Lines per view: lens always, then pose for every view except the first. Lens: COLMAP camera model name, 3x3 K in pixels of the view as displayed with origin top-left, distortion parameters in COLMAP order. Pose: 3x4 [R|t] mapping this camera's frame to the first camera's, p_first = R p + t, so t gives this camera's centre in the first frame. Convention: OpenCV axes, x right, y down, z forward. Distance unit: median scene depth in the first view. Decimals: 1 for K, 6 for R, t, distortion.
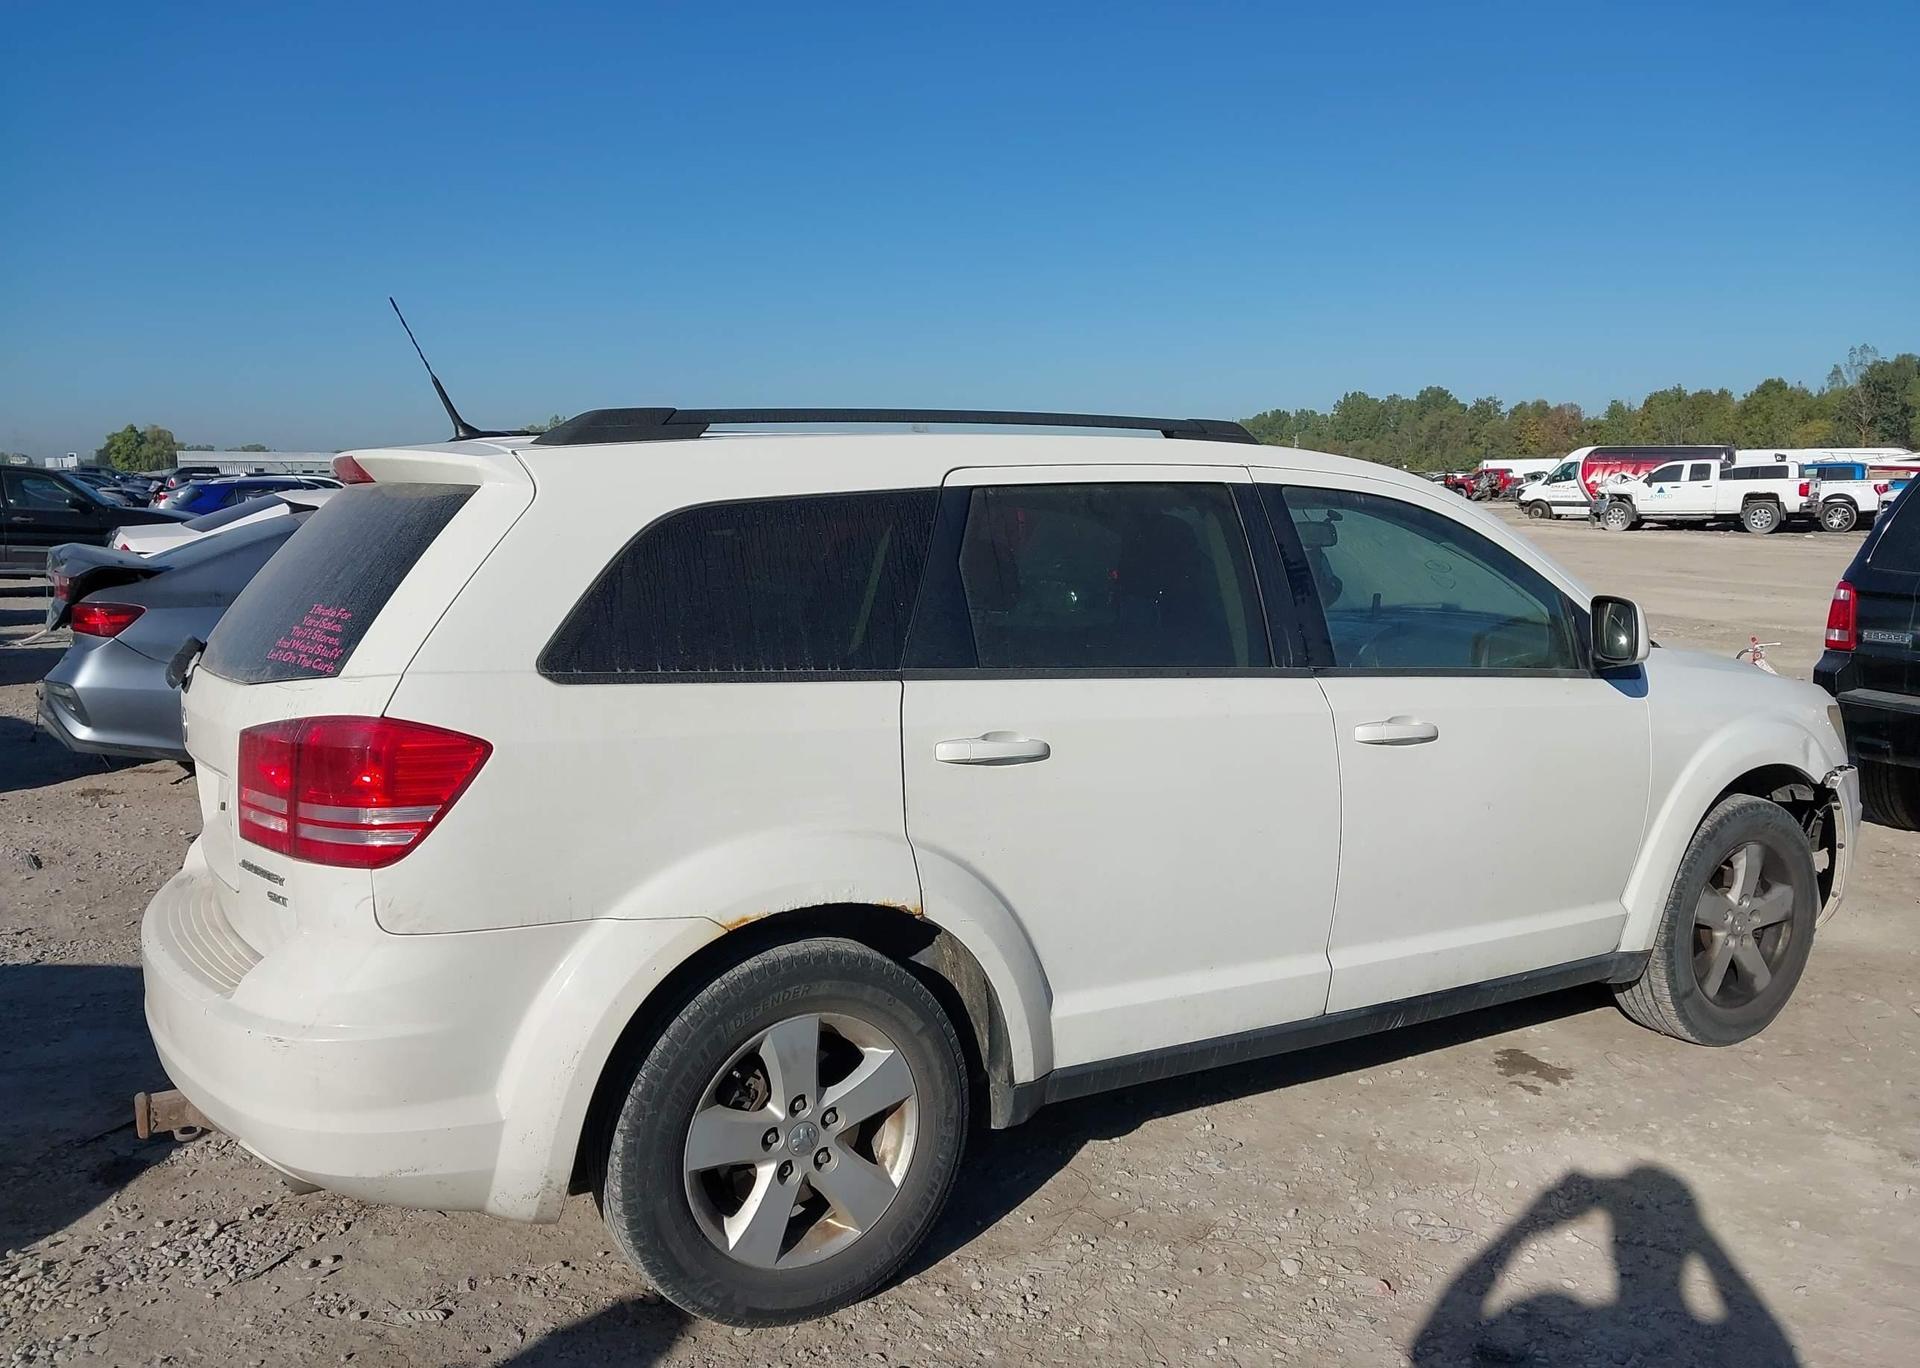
lens RADIAL K [[1529.1, 0, 947.4], [0, 1529.1, 675.0], [0, 0, 1]] dist [0.036182, -0.039143]
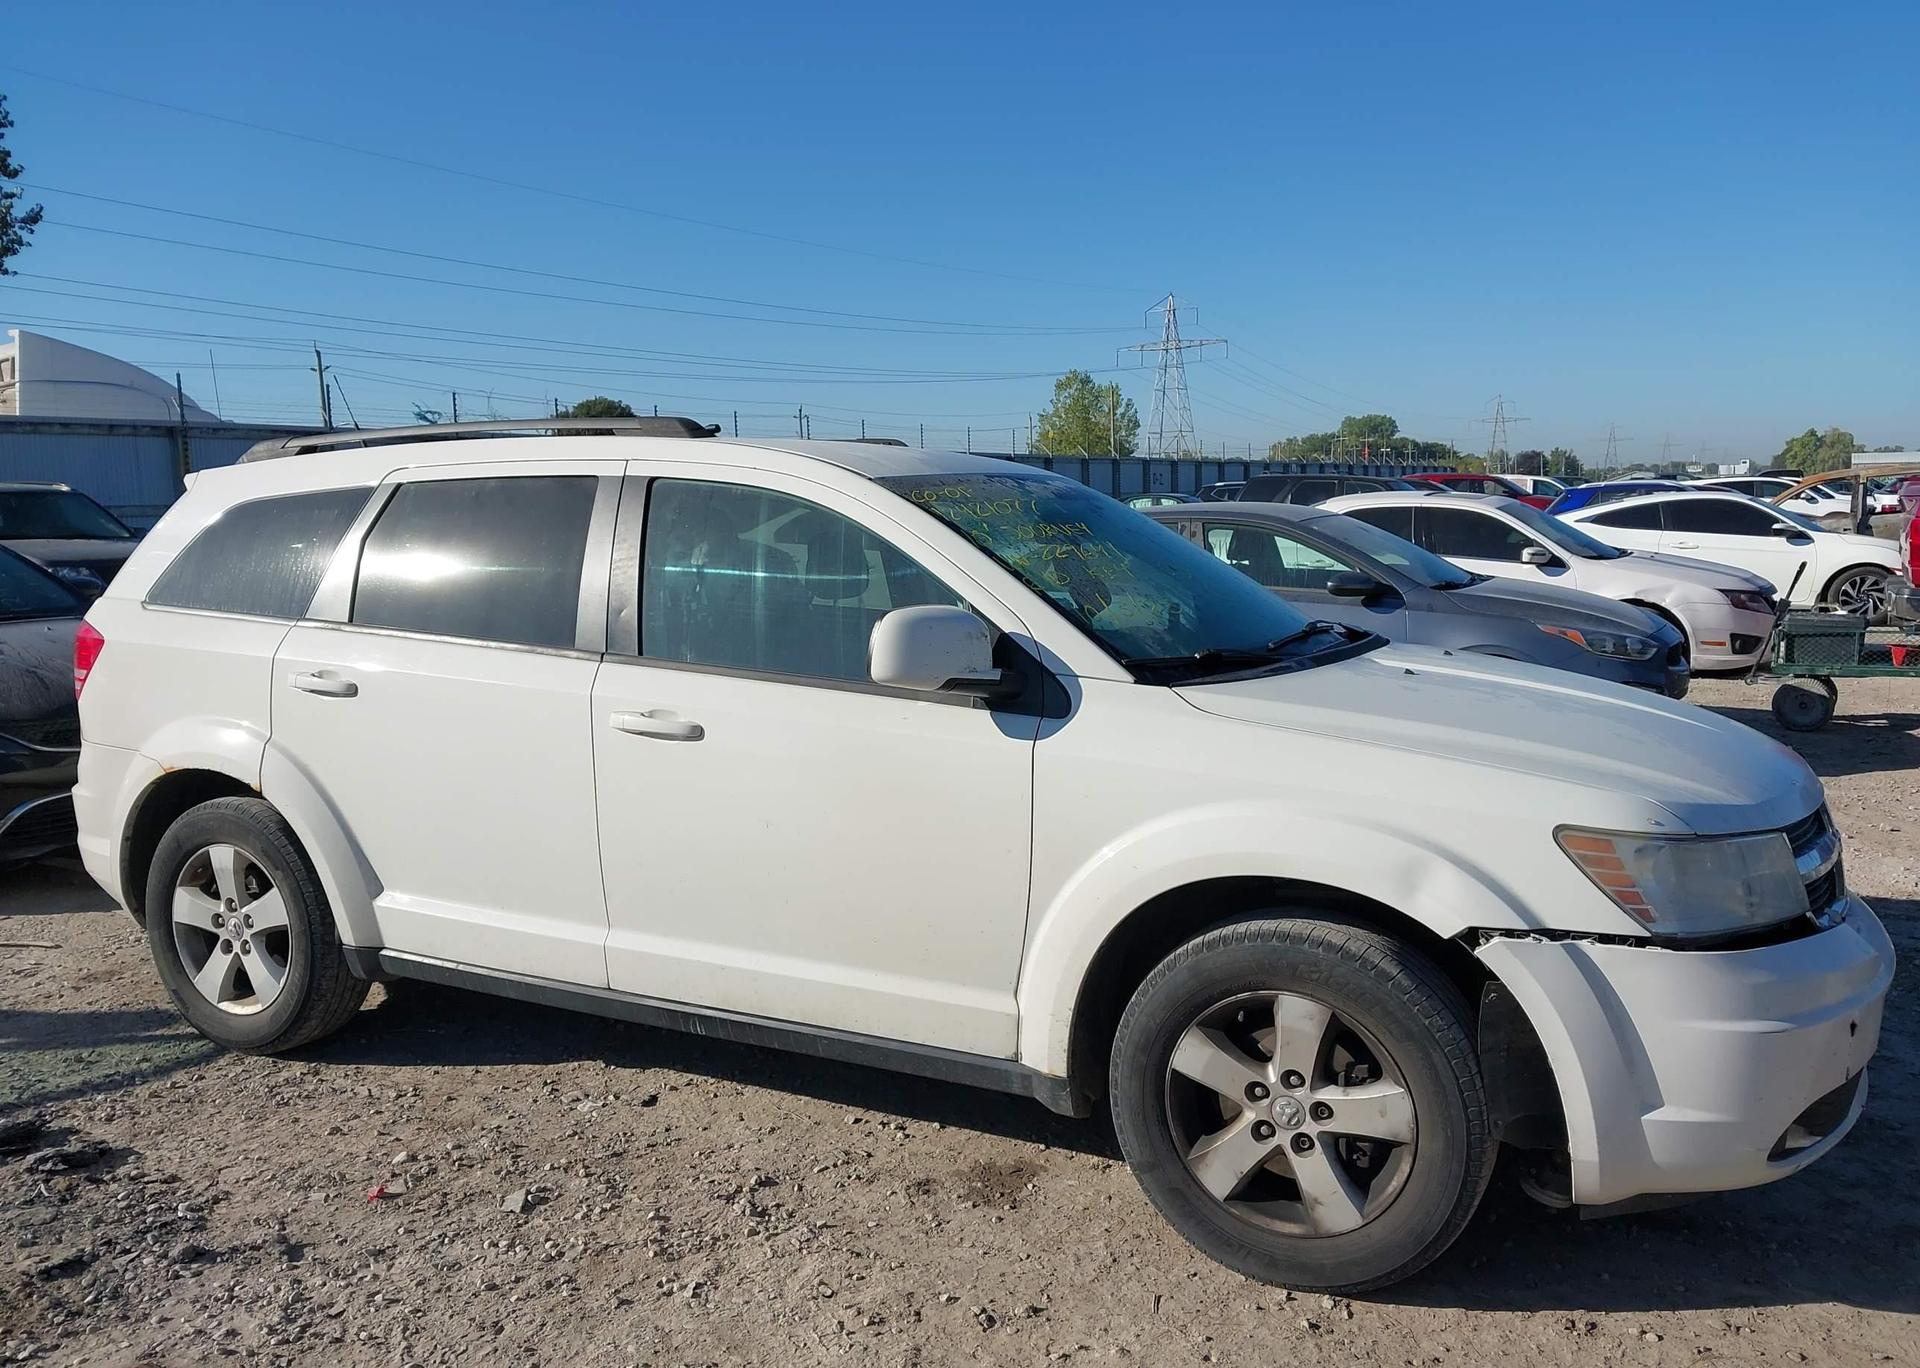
lens RADIAL K [[1529.1, 0, 943.6], [0, 1529.1, 685.2], [0, 0, 1]] dist [0.036182, -0.039143]
pose [[0.527747, 0.090558, -0.844561, 1.446533], [-0.088120, 0.994772, 0.051601, -0.065822], [0.844818, 0.047191, 0.532968, 0.749572]]
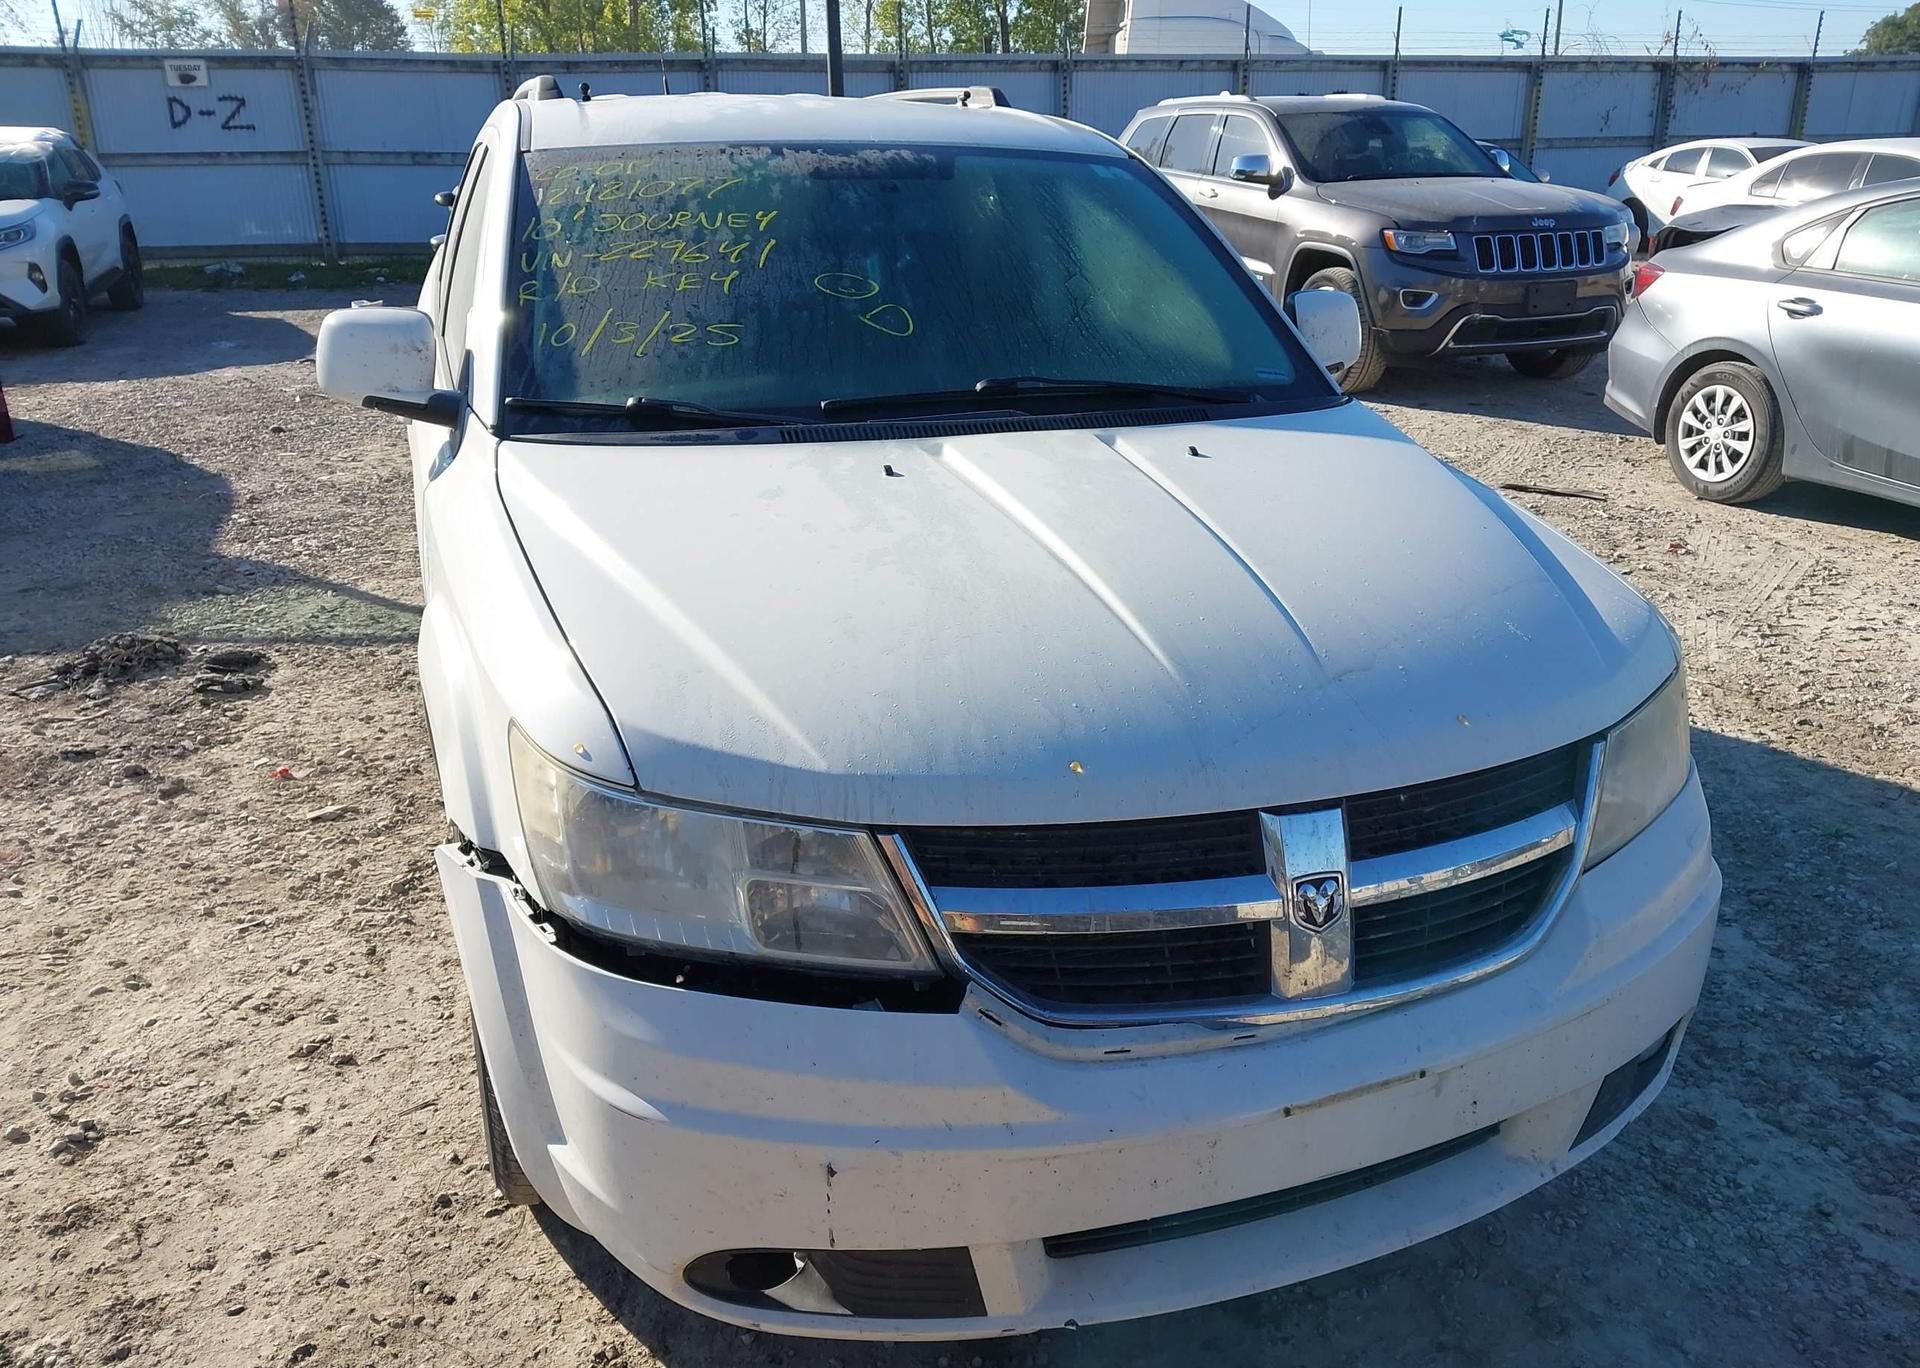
lens RADIAL K [[1529.1, 0, 946.2], [0, 1529.1, 698.2], [0, 0, 1]] dist [0.036182, -0.039143]
pose [[-0.215116, 0.328981, -0.919509, 1.409722], [-0.115301, 0.926411, 0.358425, -0.218378], [0.969758, 0.183123, -0.161354, 1.811880]]
